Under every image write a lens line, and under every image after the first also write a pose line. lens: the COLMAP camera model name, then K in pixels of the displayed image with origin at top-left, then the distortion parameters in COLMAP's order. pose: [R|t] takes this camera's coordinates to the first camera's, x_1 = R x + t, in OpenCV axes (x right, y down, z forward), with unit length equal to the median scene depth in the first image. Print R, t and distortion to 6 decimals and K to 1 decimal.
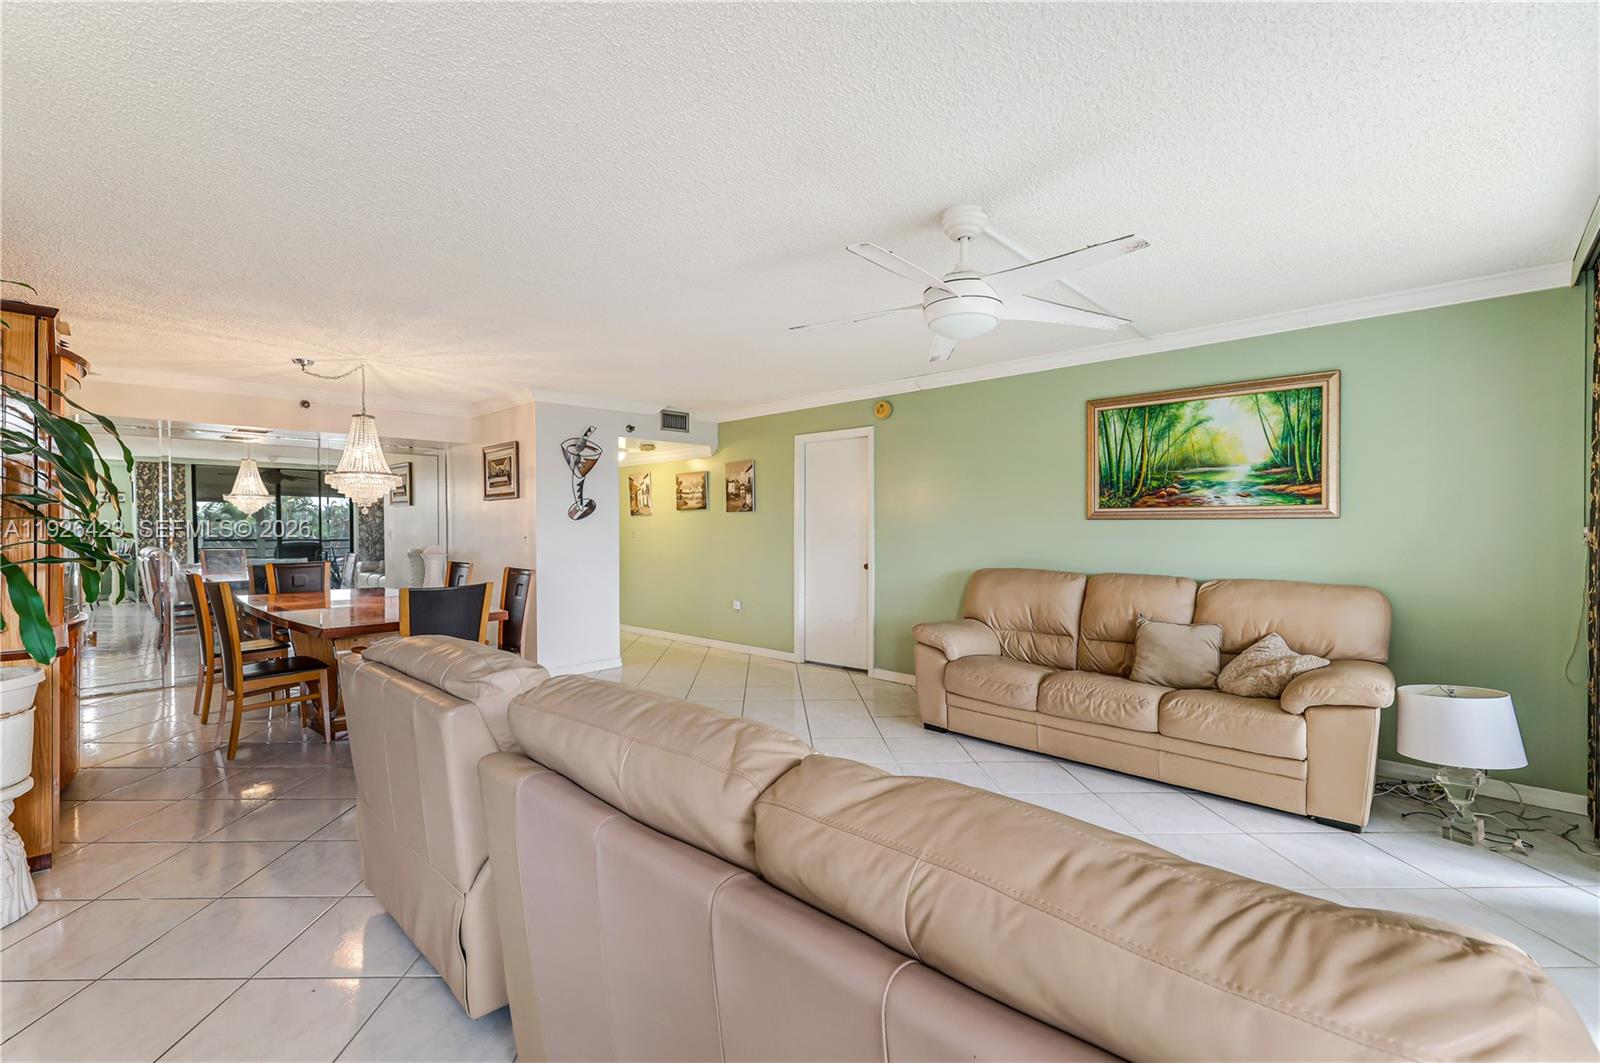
lens RADIAL K [[675.4, 0, 787.7], [0, 675.4, 533.3], [0, 0, 1]] dist [-0.001634, -0.000317]
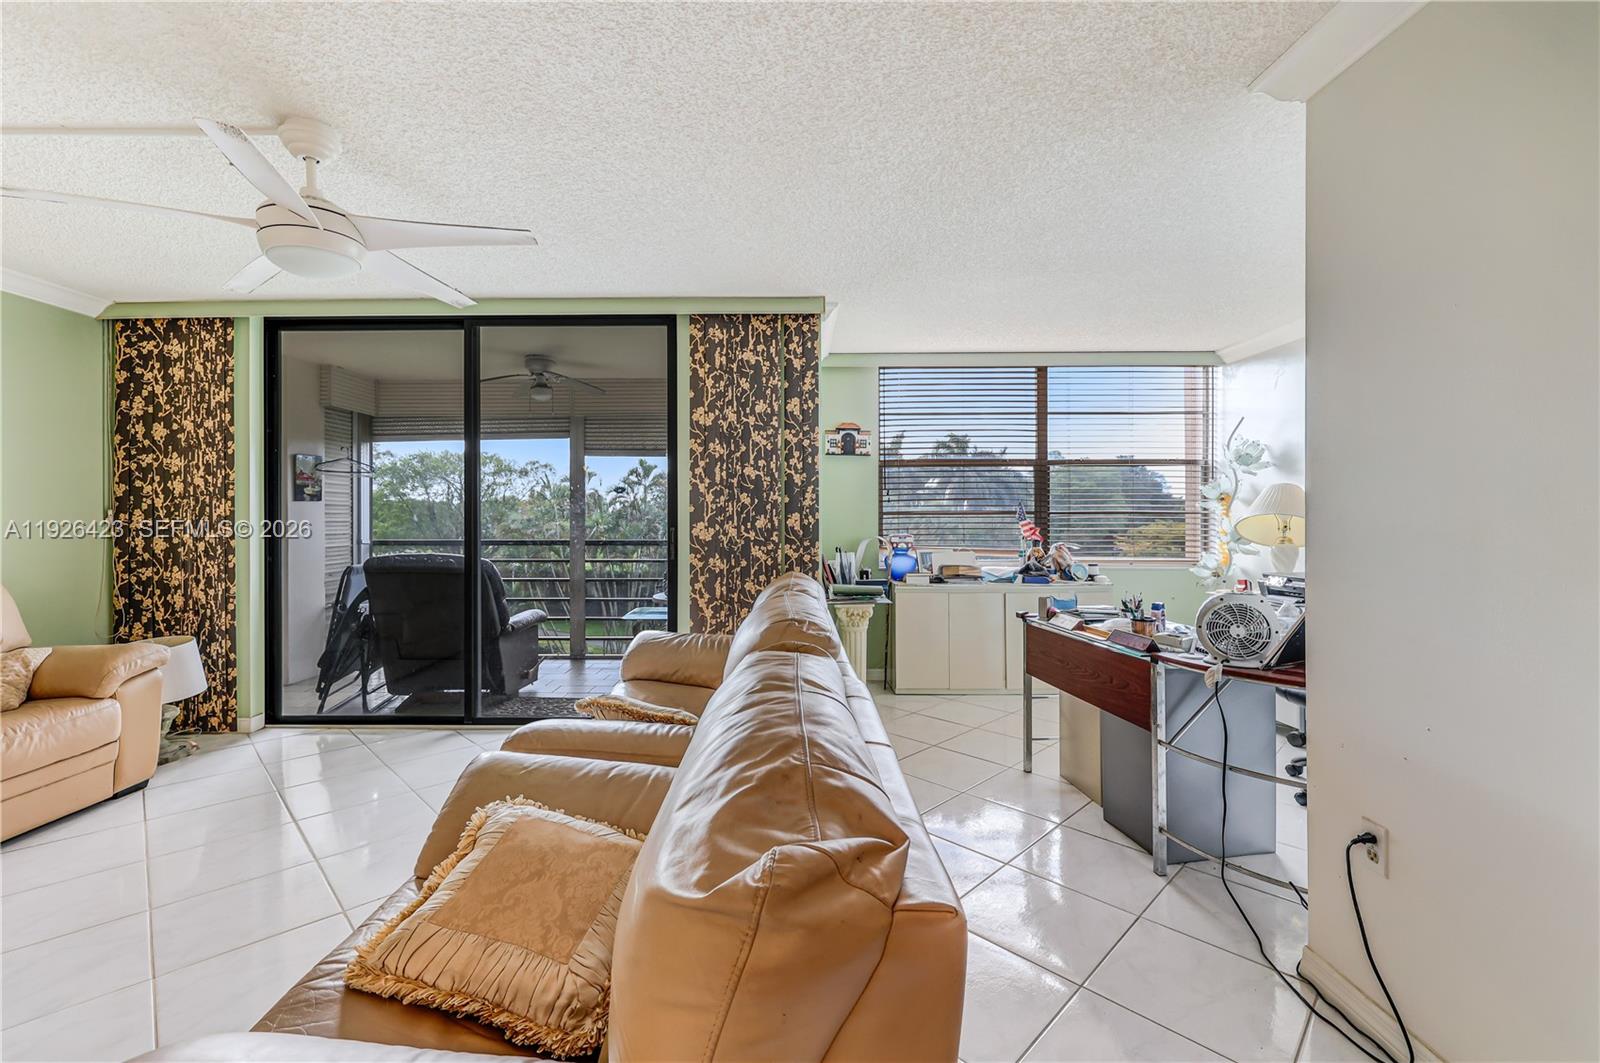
lens RADIAL K [[675.4, 0, 781.3], [0, 675.4, 517.3], [0, 0, 1]] dist [-0.001634, -0.000317]
pose [[-0.671361, -0.000230, 0.741130, -0.466773], [0.010493, 0.999897, 0.009816, 0.003985], [-0.741056, 0.014366, -0.671290, 0.680969]]
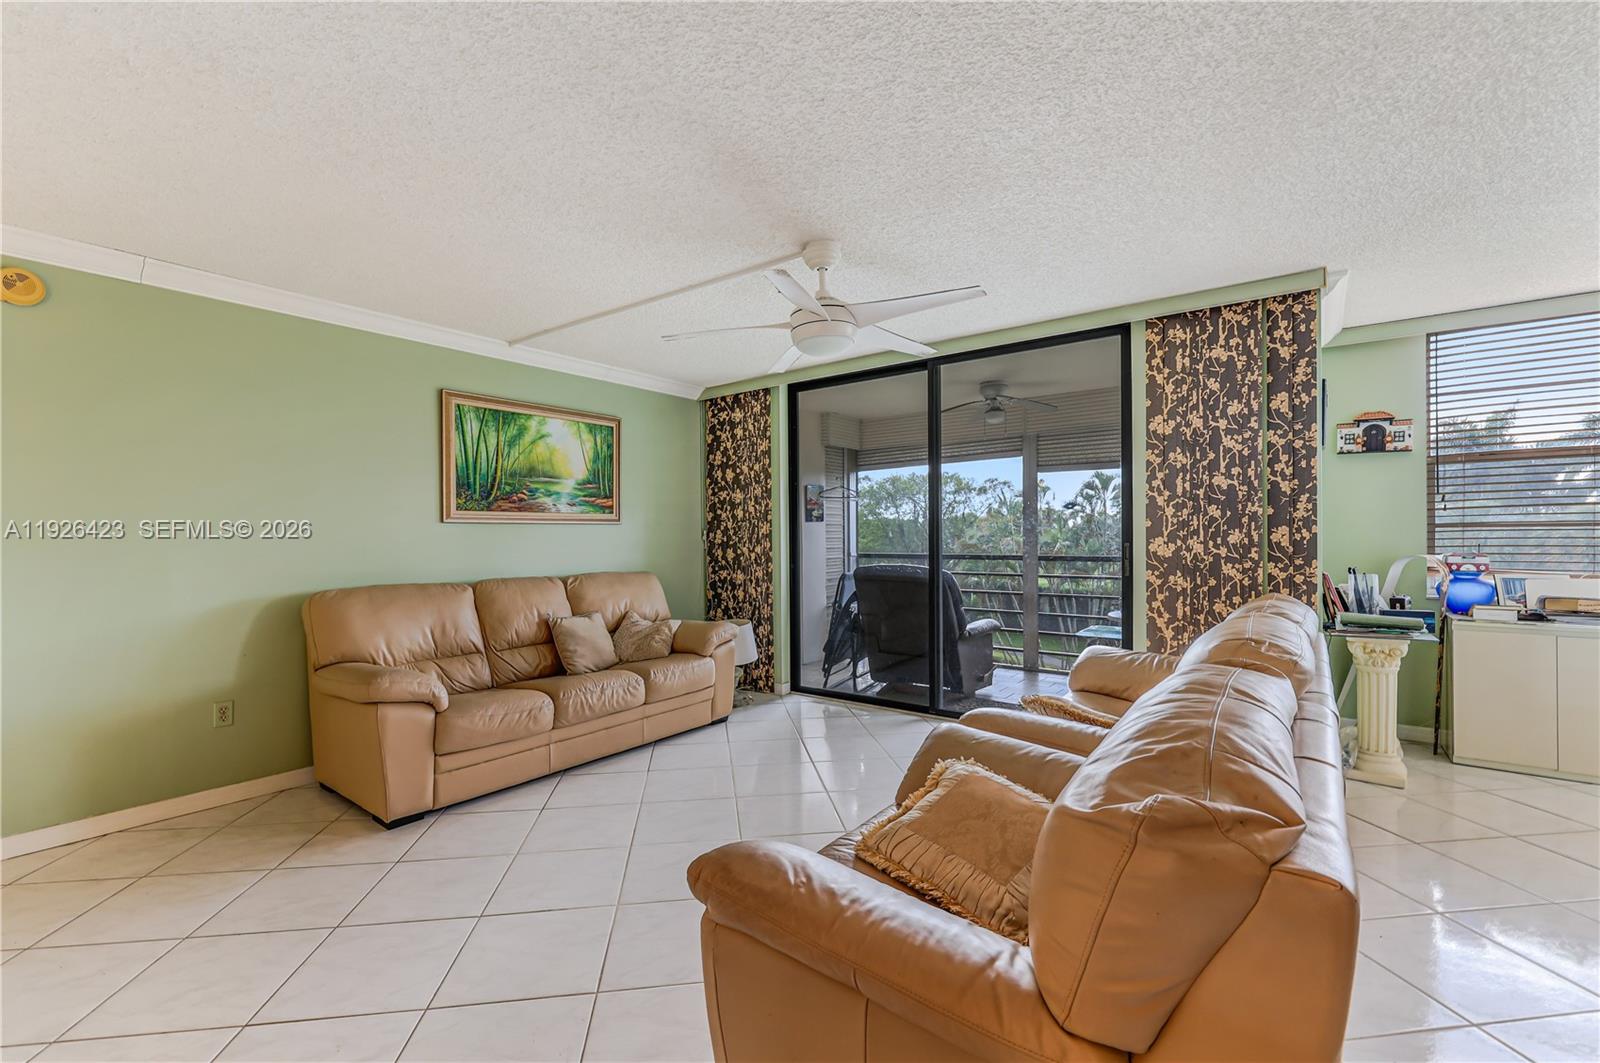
lens RADIAL K [[675.4, 0, 791.8], [0, 675.4, 542.1], [0, 0, 1]] dist [-0.001634, -0.000317]
pose [[-0.097383, -0.010233, 0.995194, -0.533393], [0.021461, 0.999693, 0.012380, 0.003772], [-0.995016, 0.022563, -0.097133, 0.701692]]
